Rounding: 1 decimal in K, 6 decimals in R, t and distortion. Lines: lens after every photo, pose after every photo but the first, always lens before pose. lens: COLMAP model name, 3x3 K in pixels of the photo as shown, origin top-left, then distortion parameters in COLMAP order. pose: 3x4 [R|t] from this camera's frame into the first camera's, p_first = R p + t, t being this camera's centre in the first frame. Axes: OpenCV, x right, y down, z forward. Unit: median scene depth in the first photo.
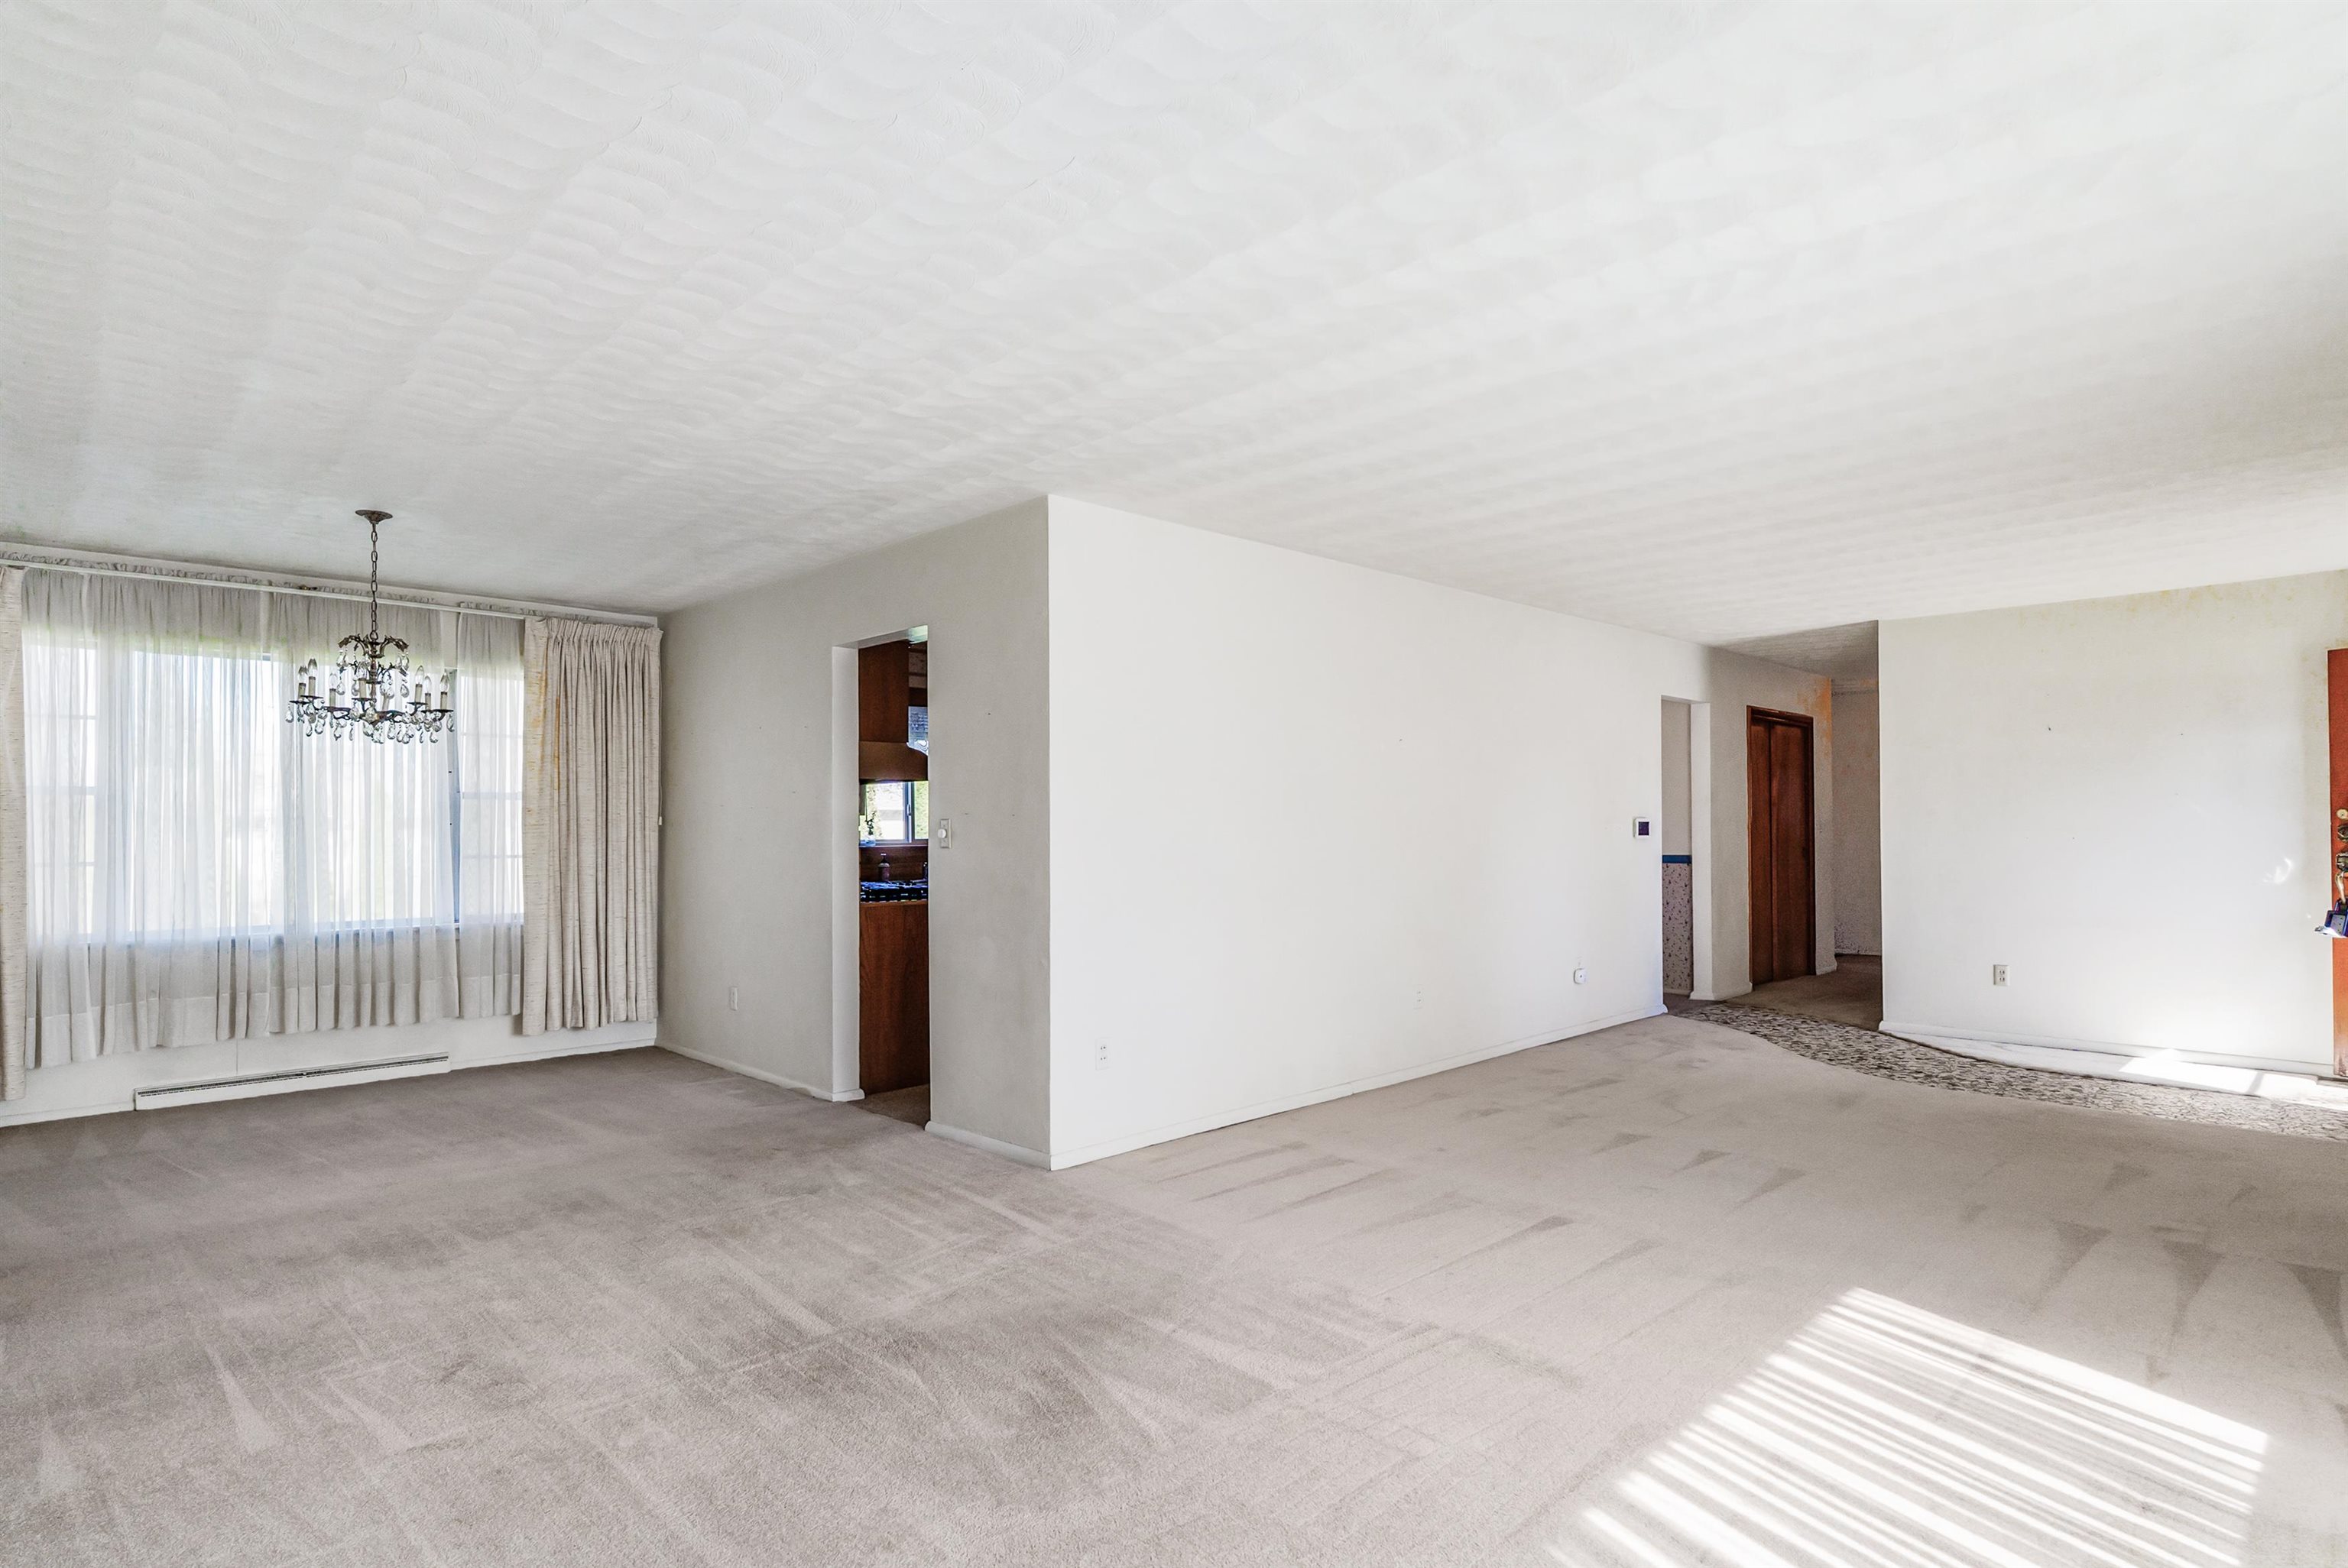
lens RADIAL K [[1237.0, 0, 1171.9], [0, 1237.0, 803.2], [0, 0, 1]] dist [-0.005102, -0.000450]
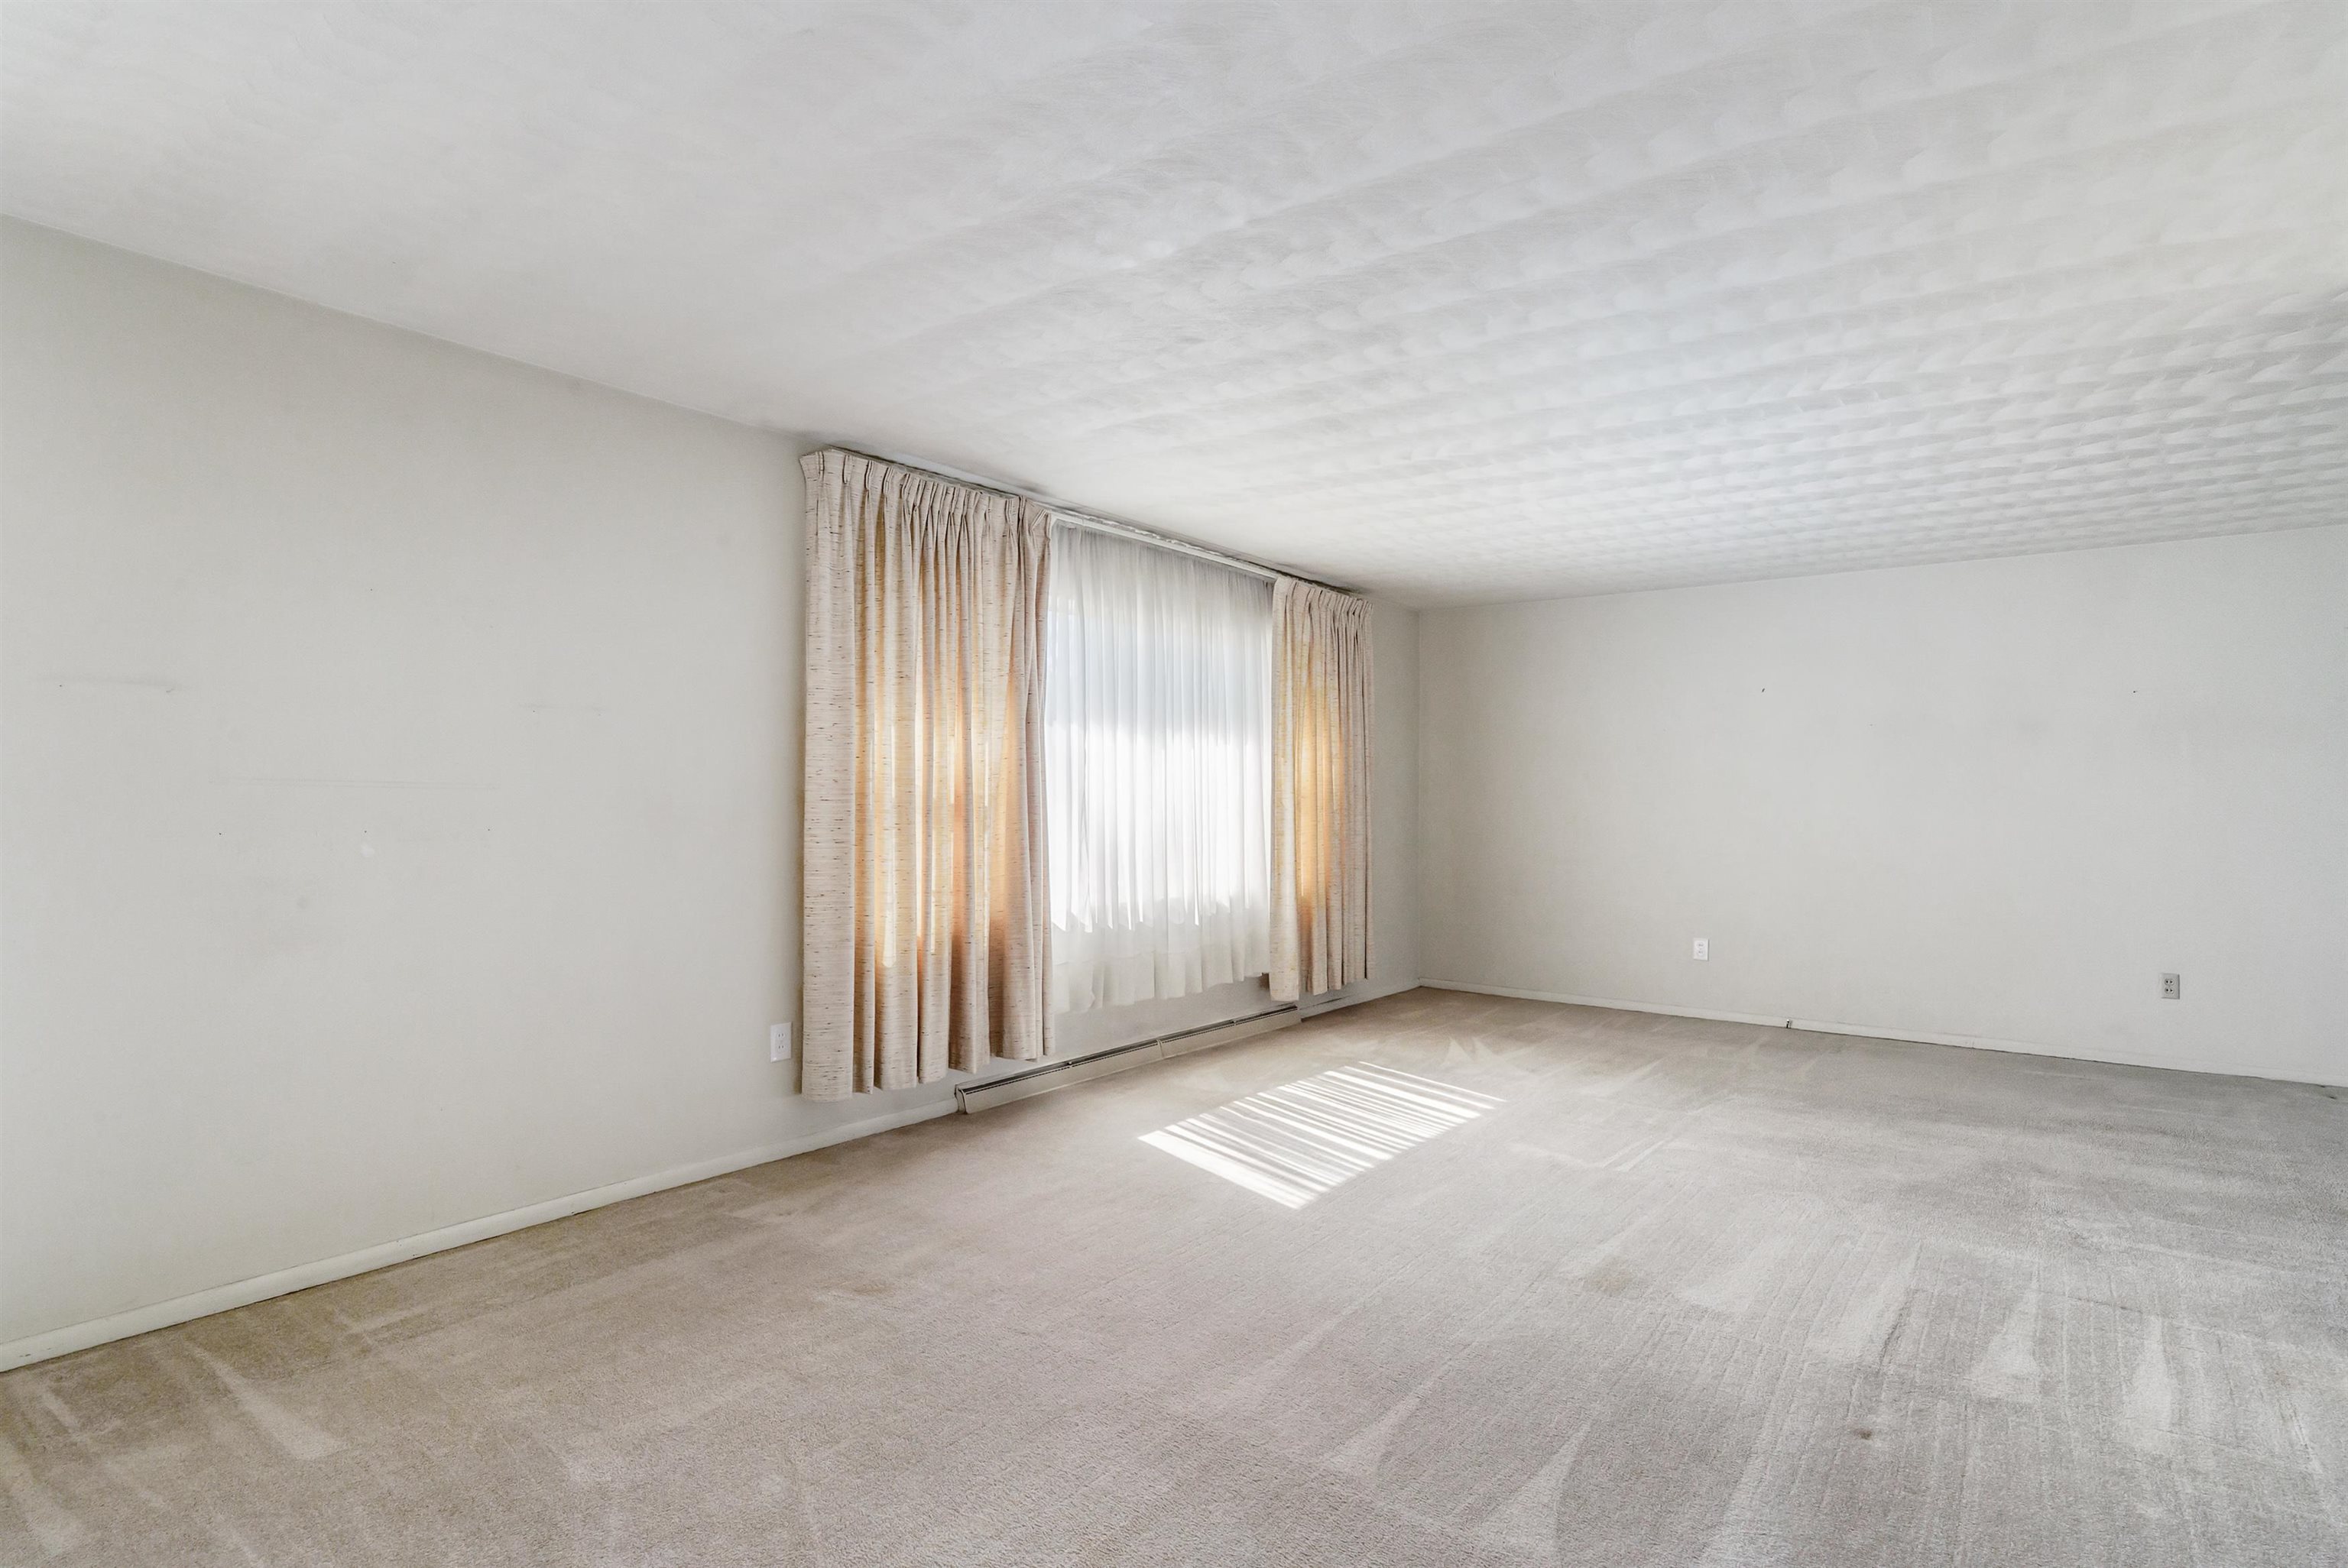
lens RADIAL K [[1193.5, 0, 1176.0], [0, 1193.5, 791.2], [0, 0, 1]] dist [-0.005560, 0.000001]
pose [[-0.990482, 0.003924, -0.137589, 0.940982], [0.007123, 0.999715, -0.022767, 0.038670], [0.137461, -0.023530, -0.990228, 2.409850]]
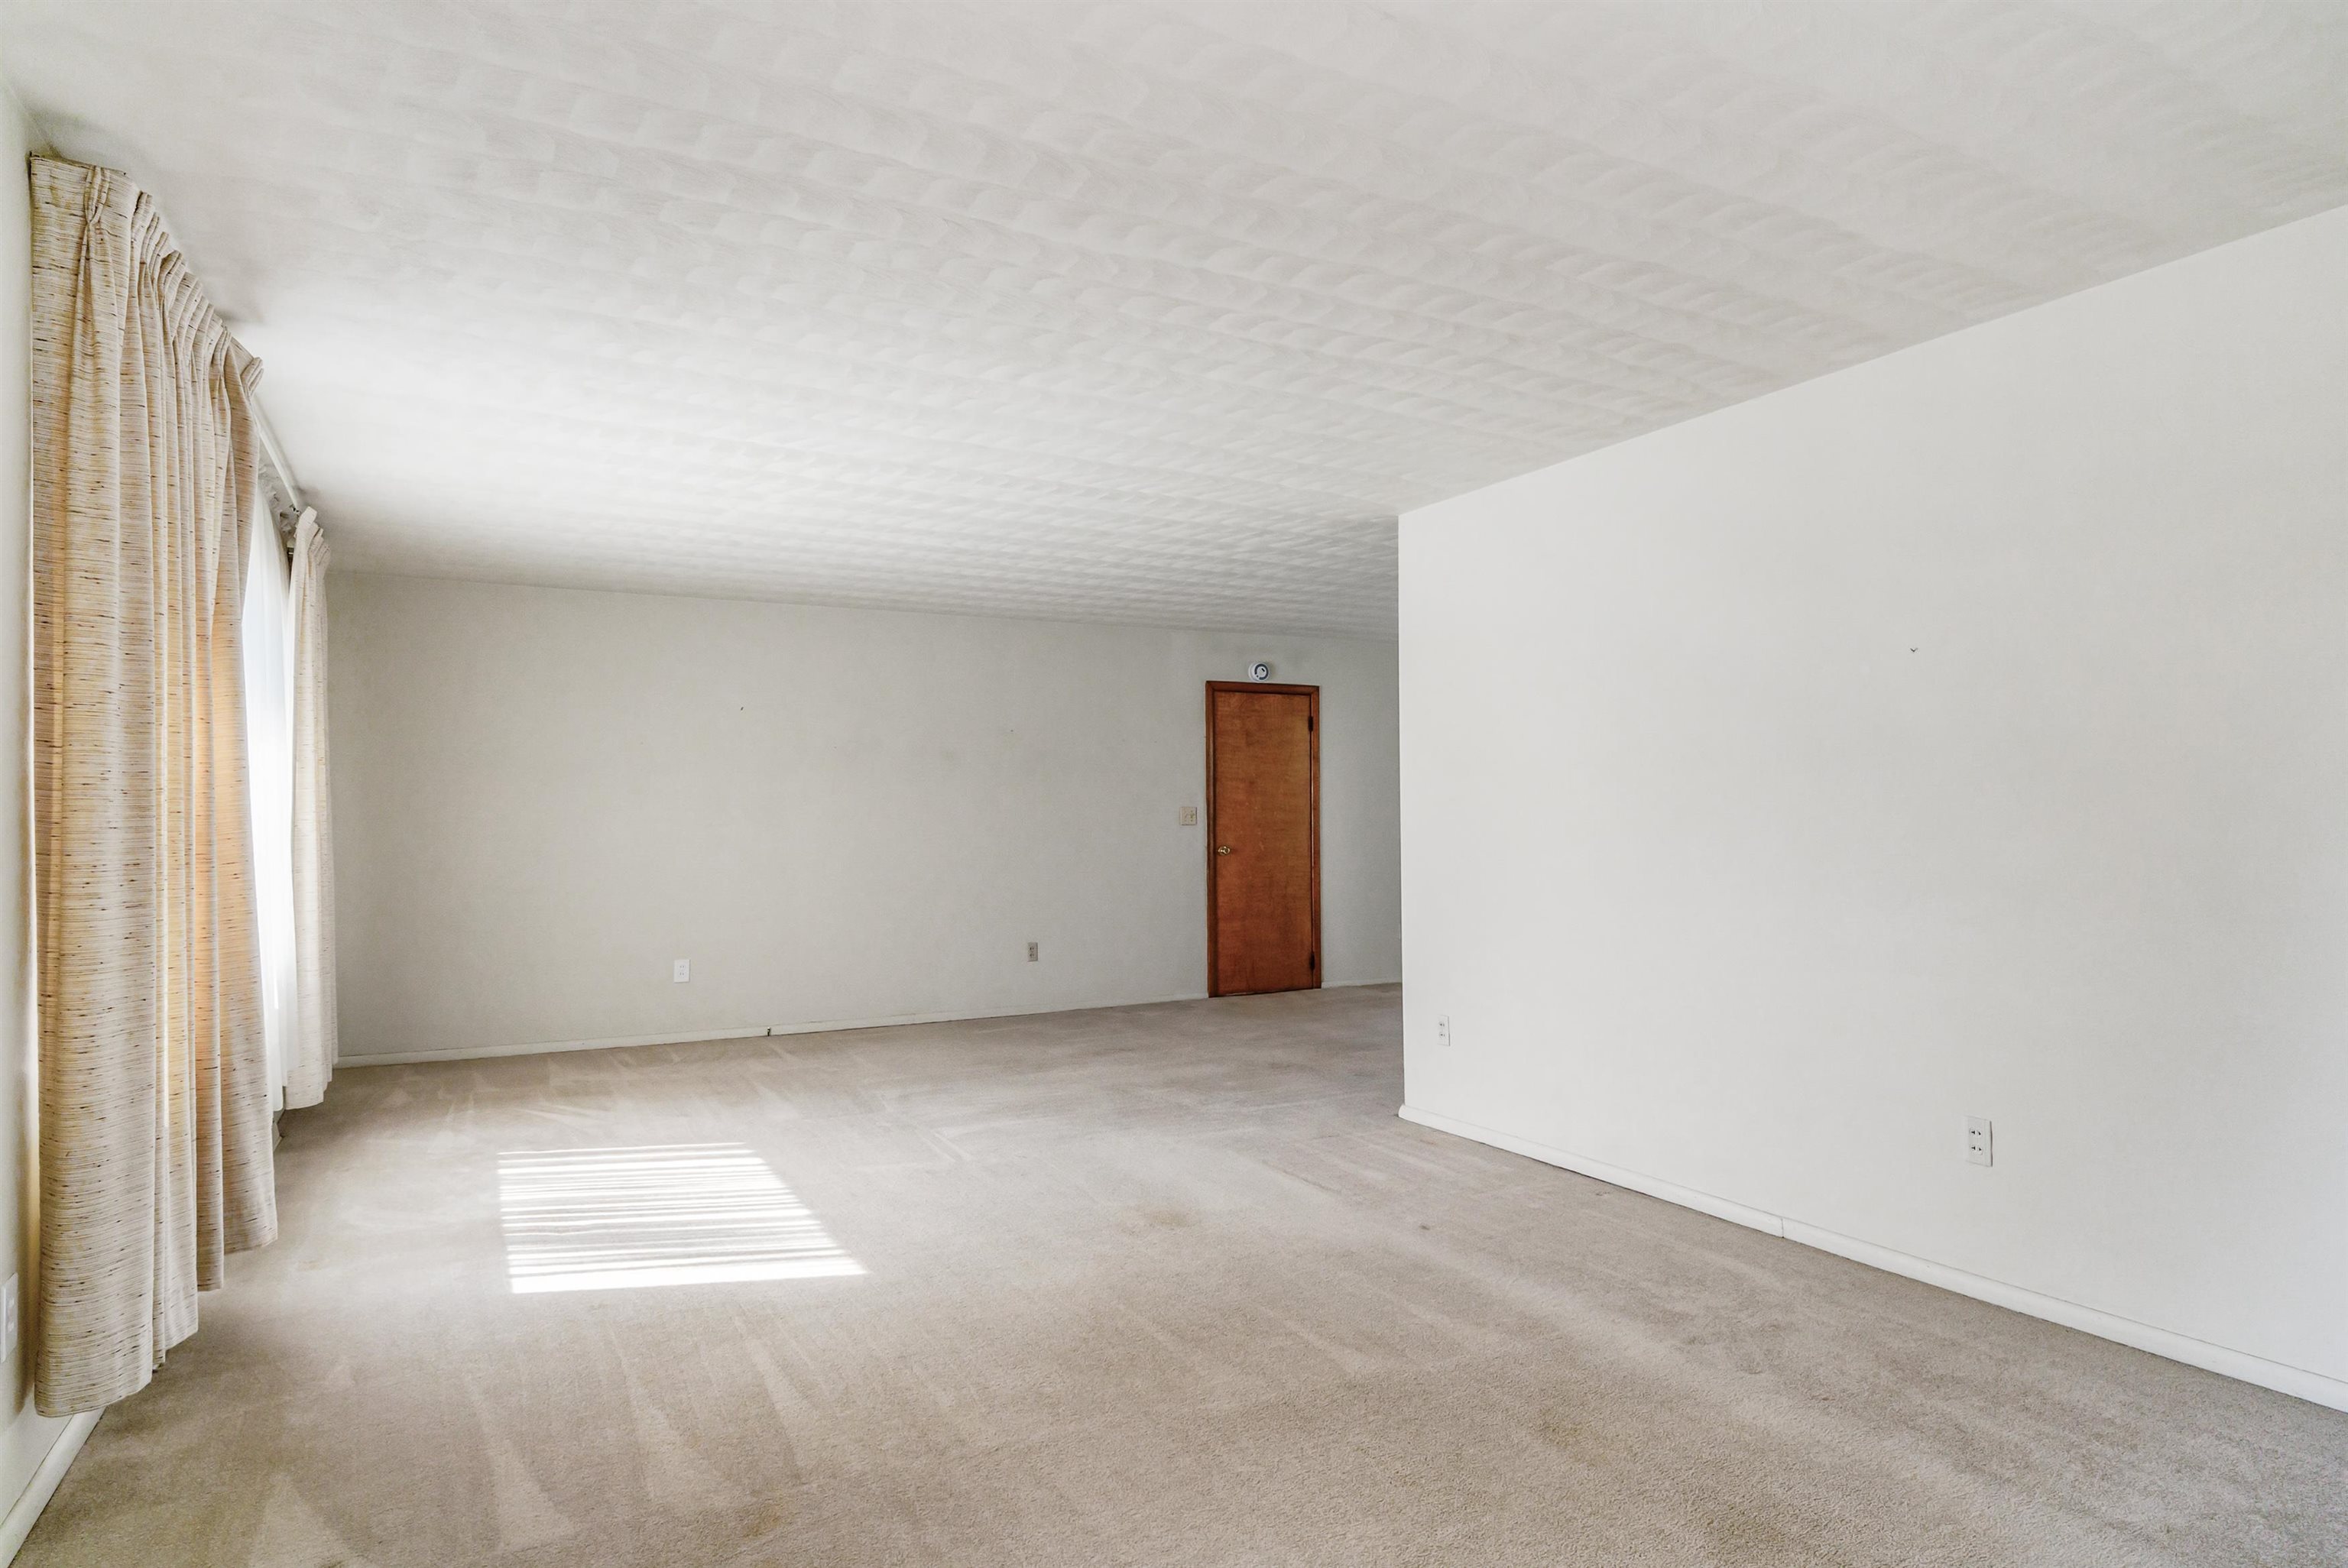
lens RADIAL K [[1335.2, 0, 1139.9], [0, 1335.2, 789.6], [0, 0, 1]] dist [0.001974, 0.000418]
pose [[-0.297582, -0.006201, -0.954676, 1.785470], [0.026441, 0.999542, -0.014734, 0.019039], [0.954330, -0.029627, -0.297282, 1.804514]]
